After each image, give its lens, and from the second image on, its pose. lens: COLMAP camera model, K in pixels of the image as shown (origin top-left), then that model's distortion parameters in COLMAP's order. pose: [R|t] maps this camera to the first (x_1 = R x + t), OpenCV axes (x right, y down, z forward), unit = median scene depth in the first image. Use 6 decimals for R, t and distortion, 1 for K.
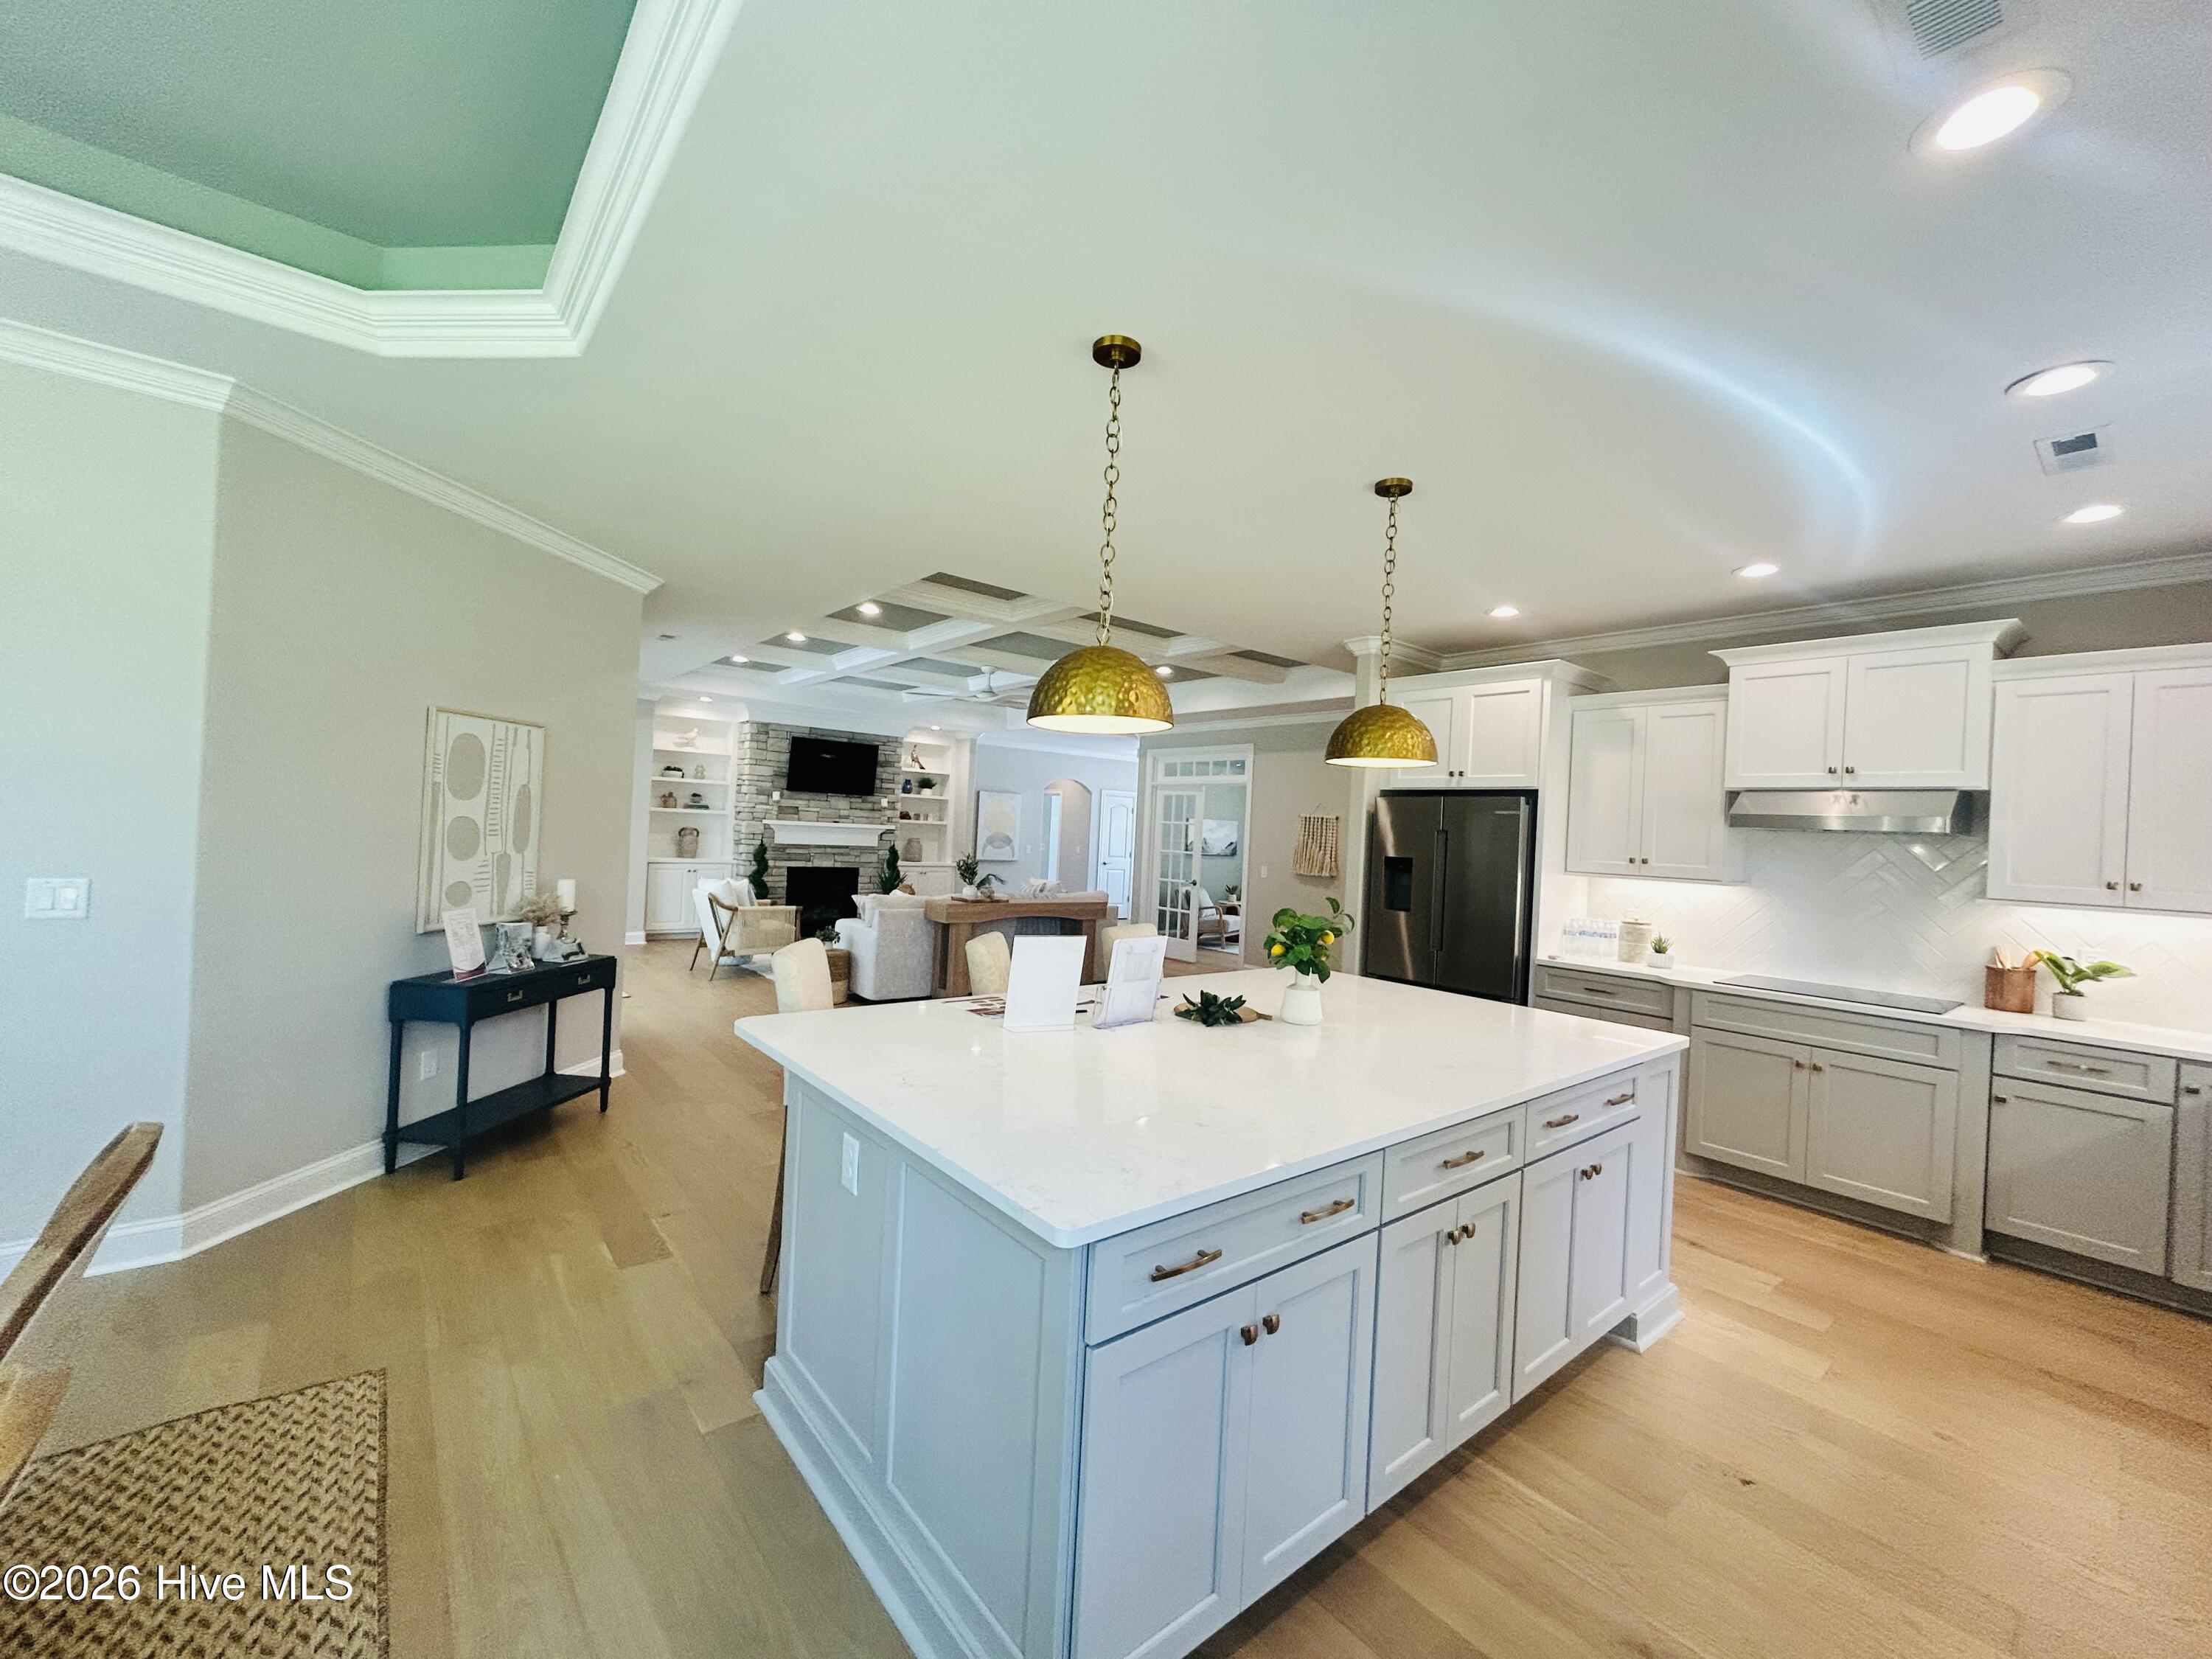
lens RADIAL K [[894.0, 0, 1110.8], [0, 894.0, 825.7], [0, 0, 1]] dist [0.003487, 0.000215]
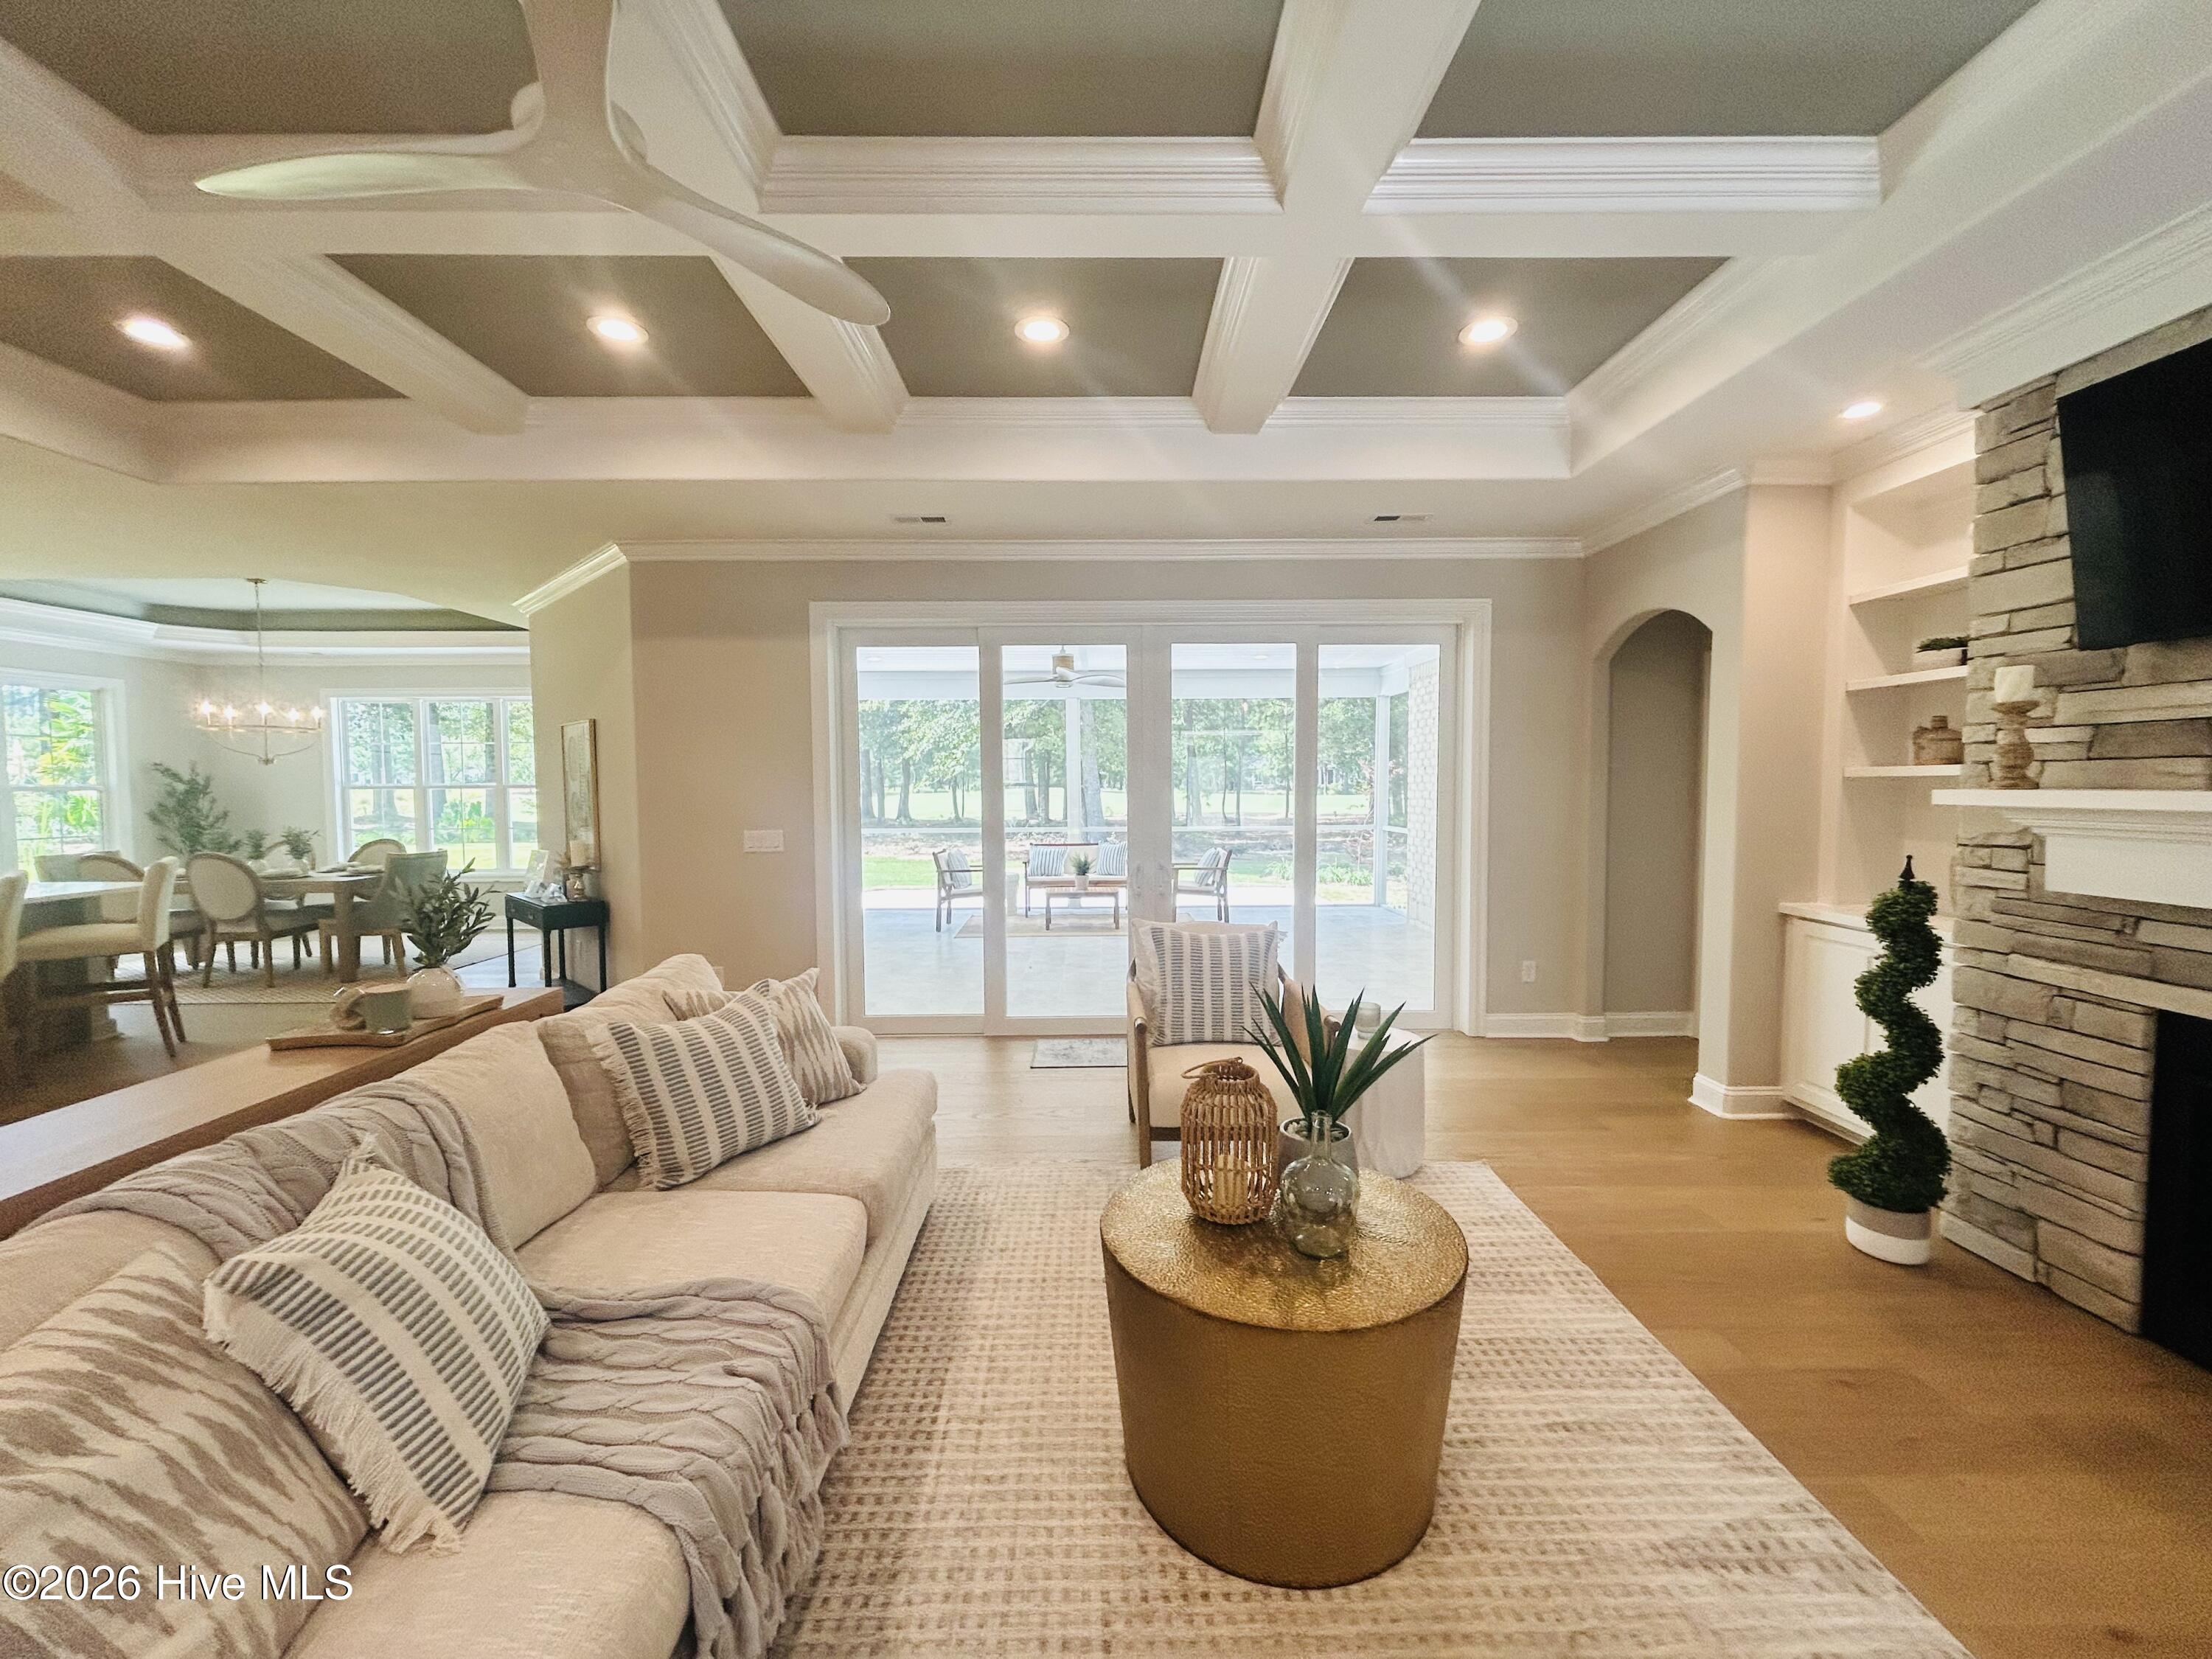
lens RADIAL K [[889.1, 0, 1109.1], [0, 889.1, 826.6], [0, 0, 1]] dist [-0.001426, -0.000571]
pose [[-0.624207, -0.007983, -0.781218, -0.043843], [-0.020266, 0.999777, 0.005977, 0.007249], [0.780996, 0.019563, -0.624230, 0.950795]]
